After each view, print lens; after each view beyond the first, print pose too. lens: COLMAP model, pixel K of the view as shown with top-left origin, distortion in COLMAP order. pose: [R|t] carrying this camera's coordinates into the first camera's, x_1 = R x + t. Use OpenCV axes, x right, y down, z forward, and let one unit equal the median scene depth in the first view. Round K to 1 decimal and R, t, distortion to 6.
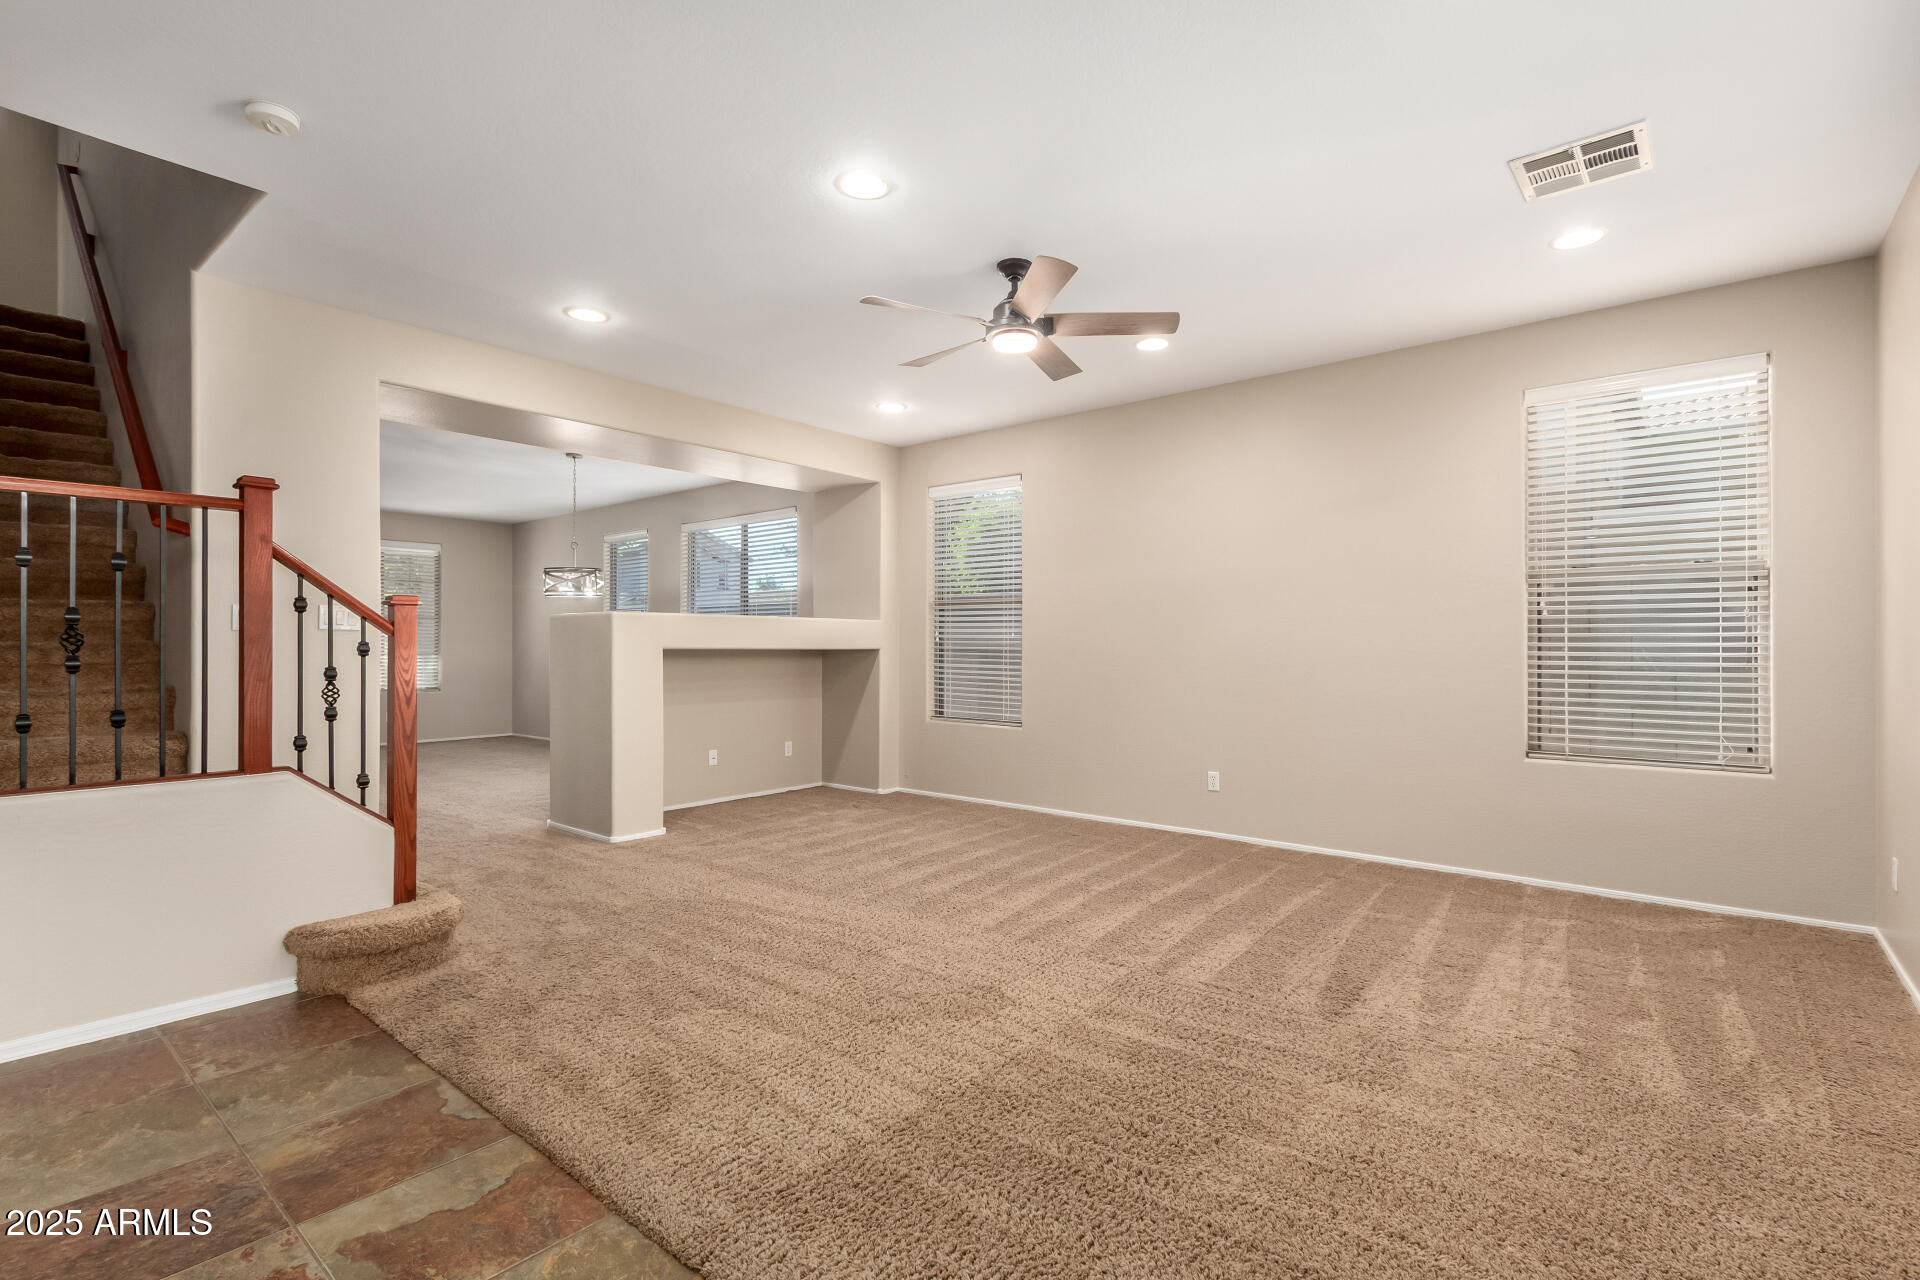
lens RADIAL K [[893.3, 0, 939.0], [0, 893.3, 642.0], [0, 0, 1]] dist [0.002876, -0.000078]
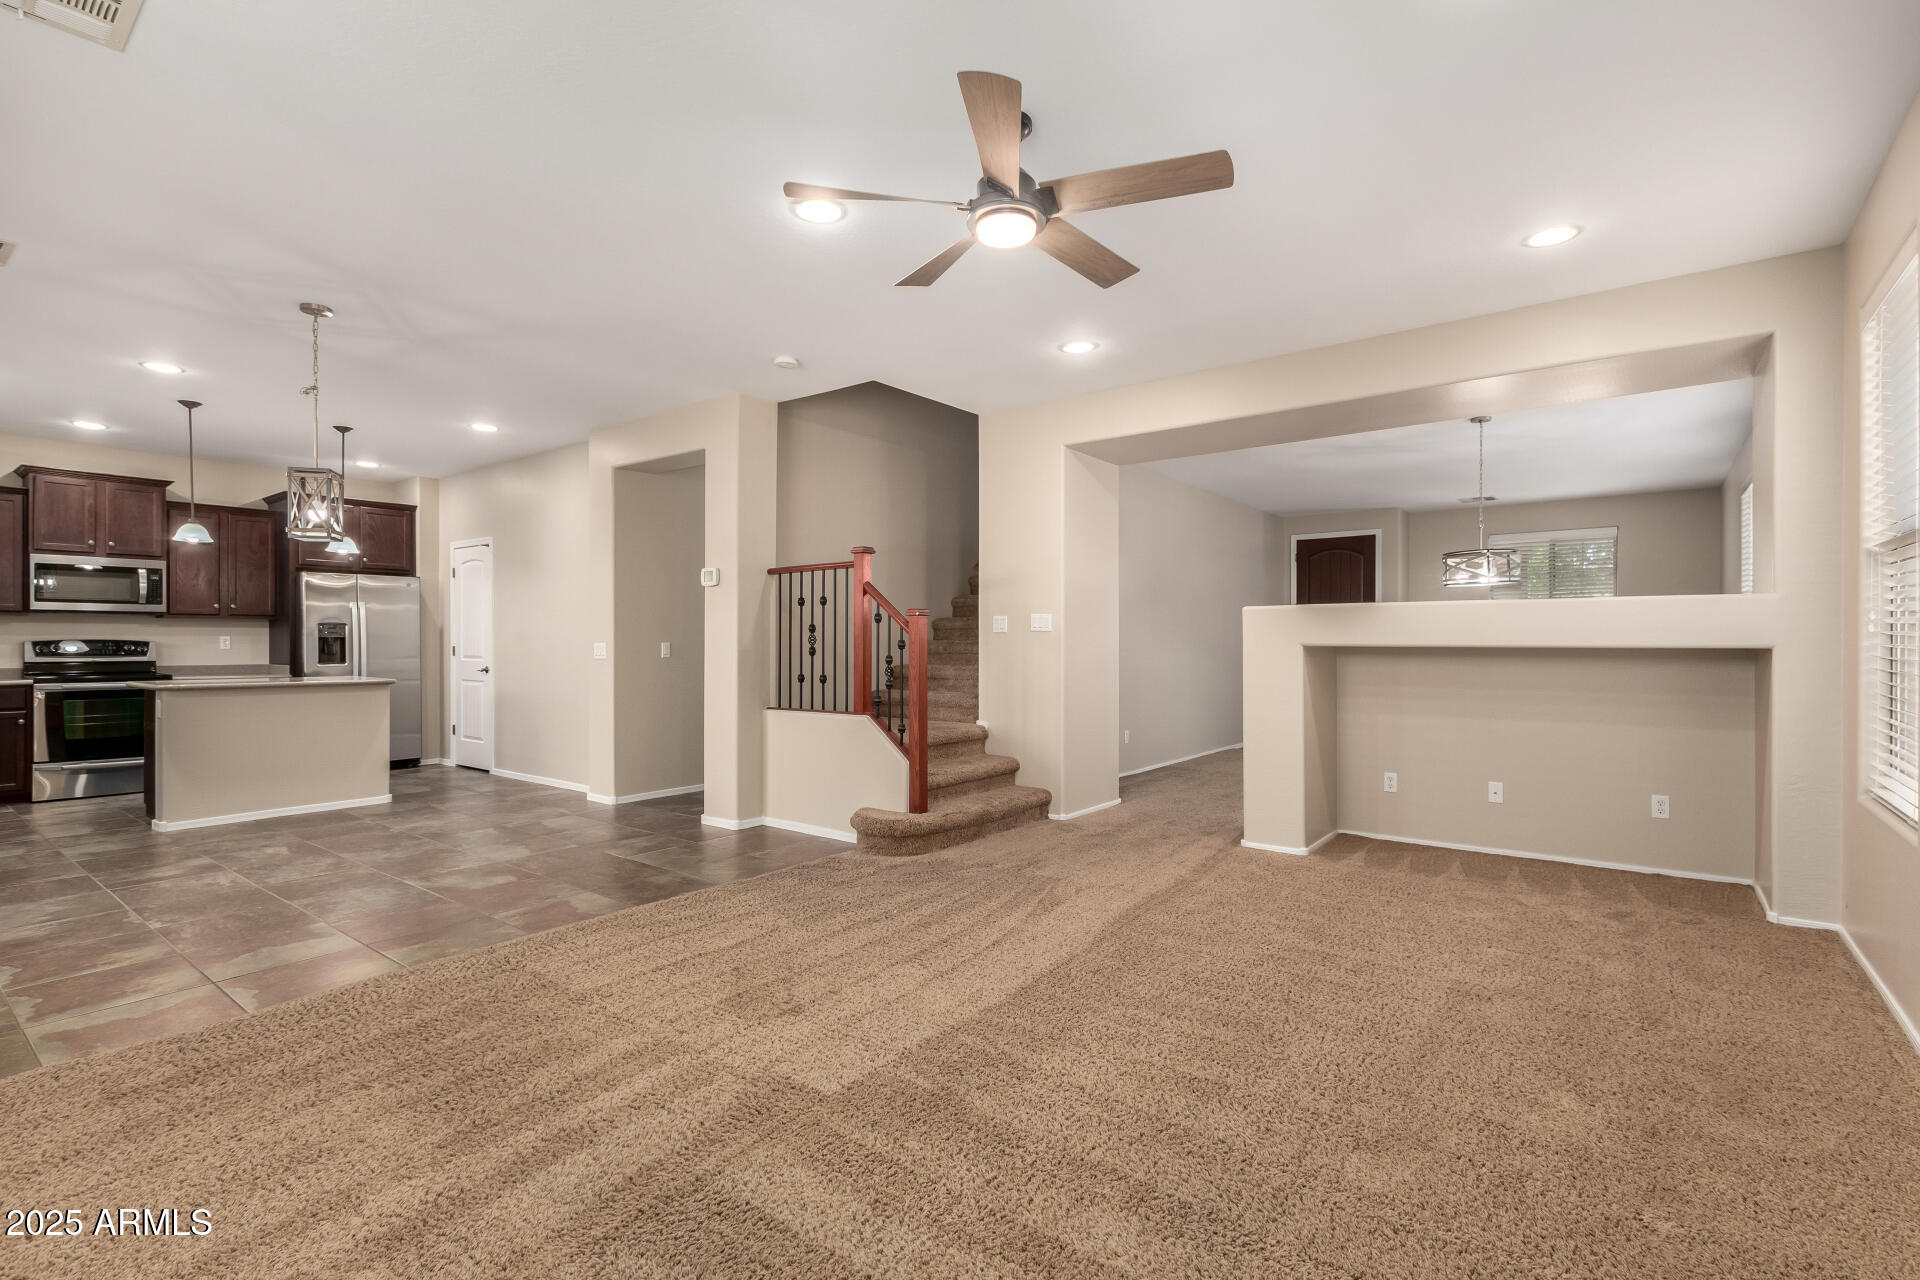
lens RADIAL K [[870.5, 0, 967.1], [0, 870.5, 642.1], [0, 0, 1]] dist [0.002968, -0.004772]
pose [[0.052992, -0.001261, -0.998594, 0.747436], [0.004884, 0.999988, -0.001004, 0.005358], [0.998583, -0.004824, 0.052998, 0.873523]]
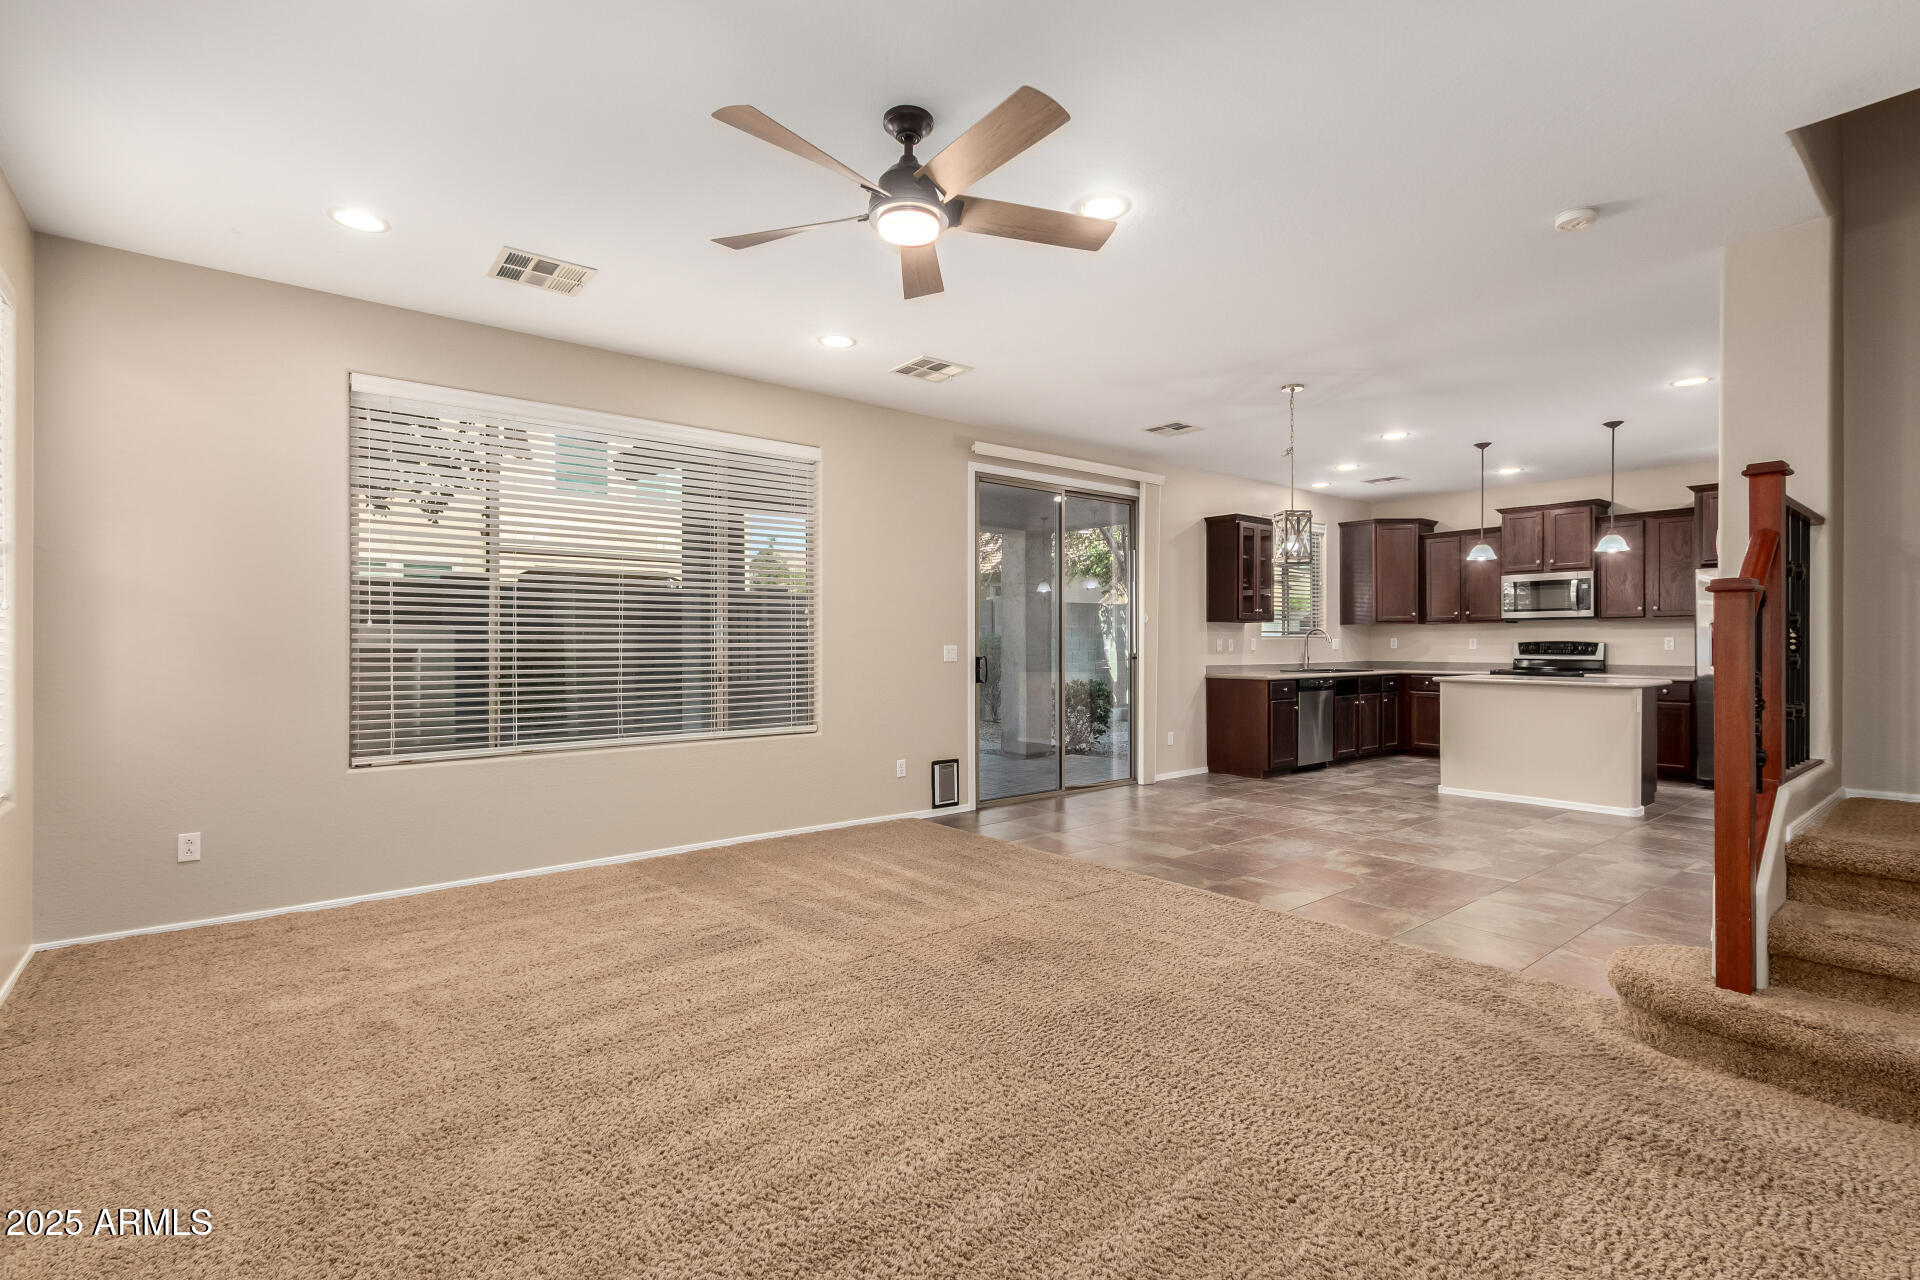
lens RADIAL K [[870.5, 0, 967.1], [0, 870.5, 642.1], [0, 0, 1]] dist [0.002968, -0.004772]
pose [[-0.984789, 0.001543, 0.173749, -0.076522], [0.000358, 0.999976, -0.006852, 0.006456], [-0.173756, -0.006686, -0.984766, 1.576868]]
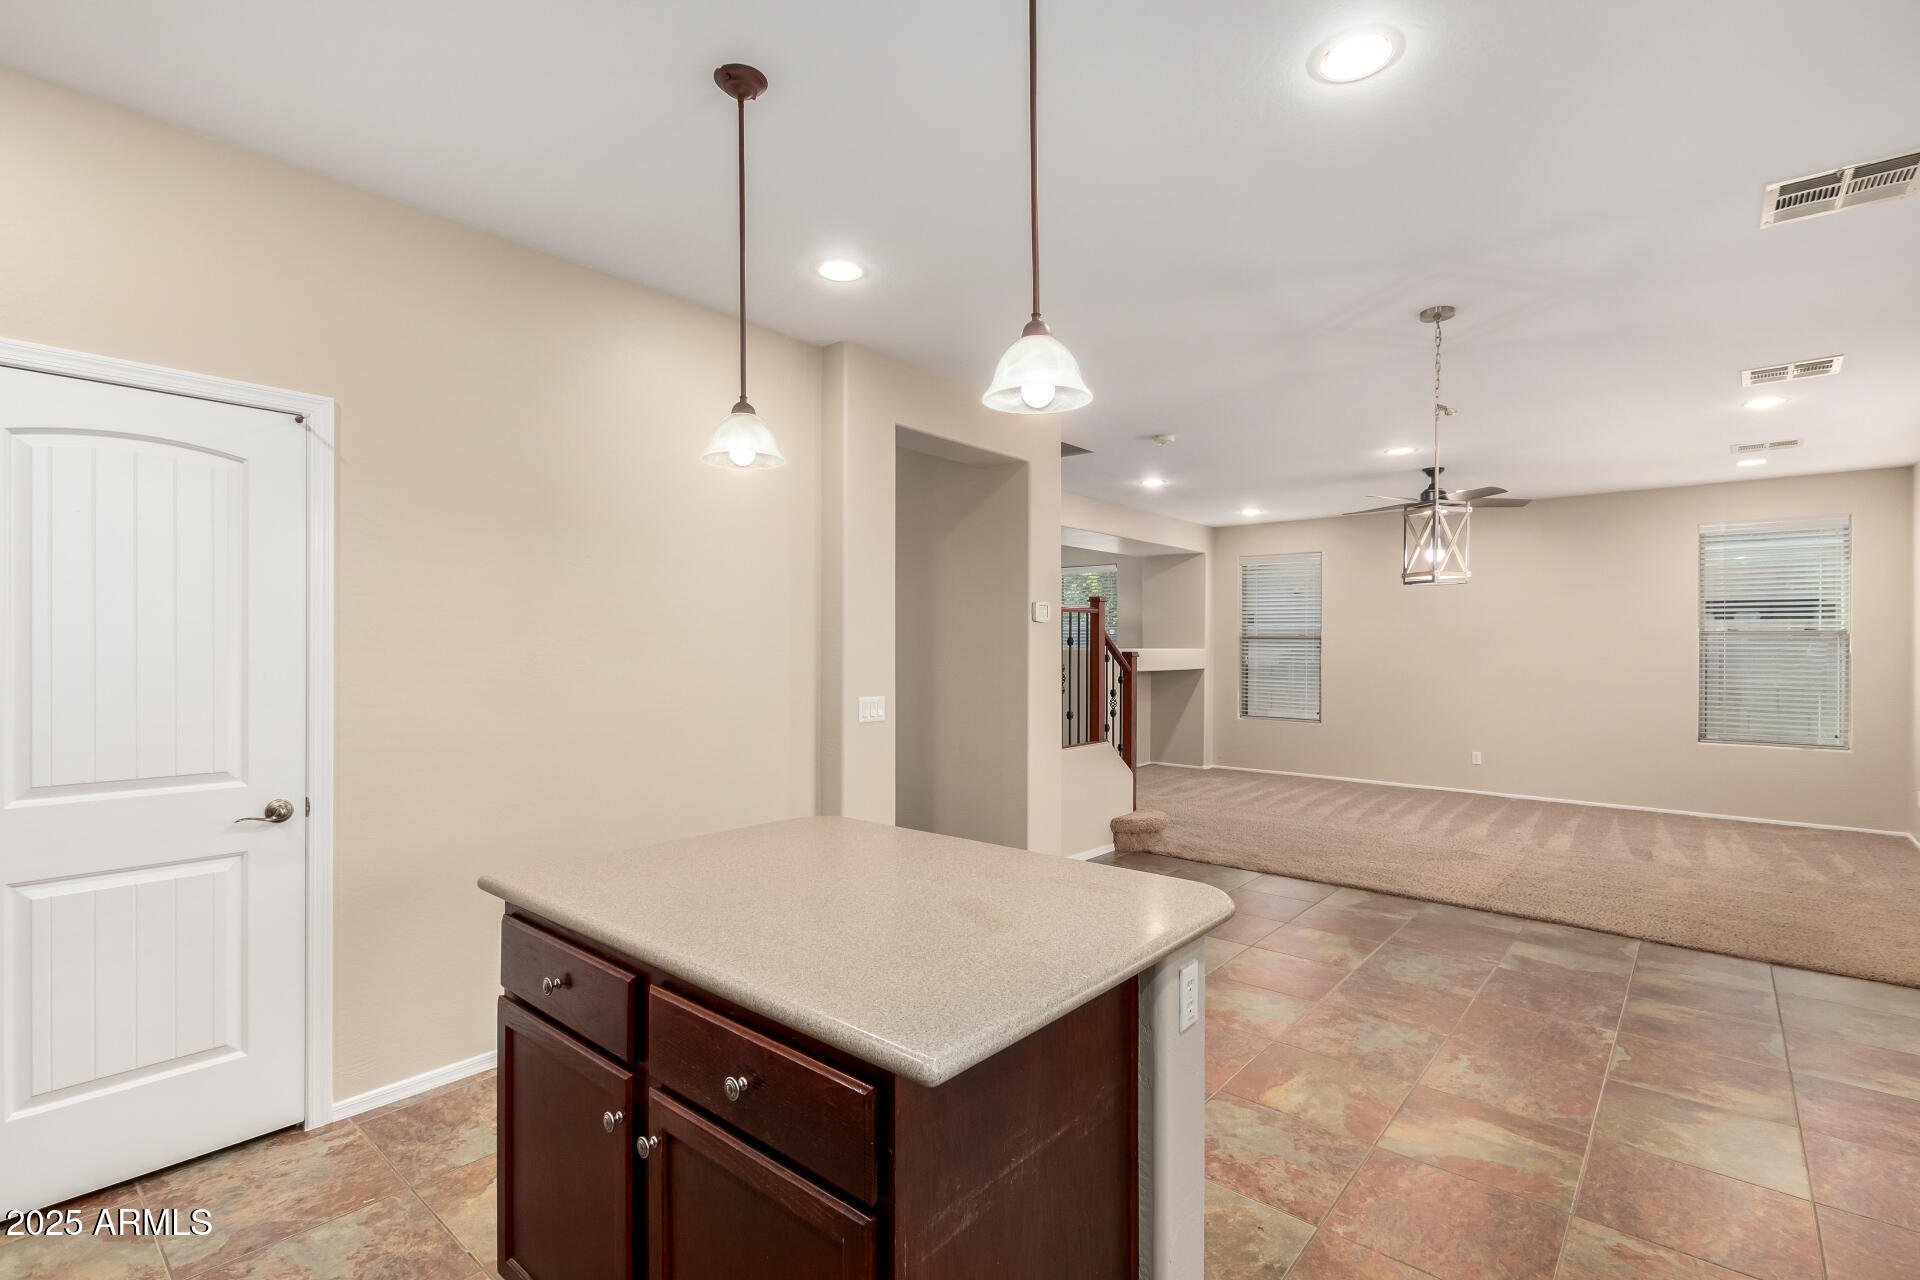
lens RADIAL K [[891.6, 0, 951.8], [0, 891.6, 642.3], [0, 0, 1]] dist [0.006691, -0.000155]
pose [[0.999975, 0.003595, -0.006042, -0.847065], [-0.003584, 0.999992, 0.001815, -0.064711], [0.006049, -0.001793, 0.999980, -0.796605]]
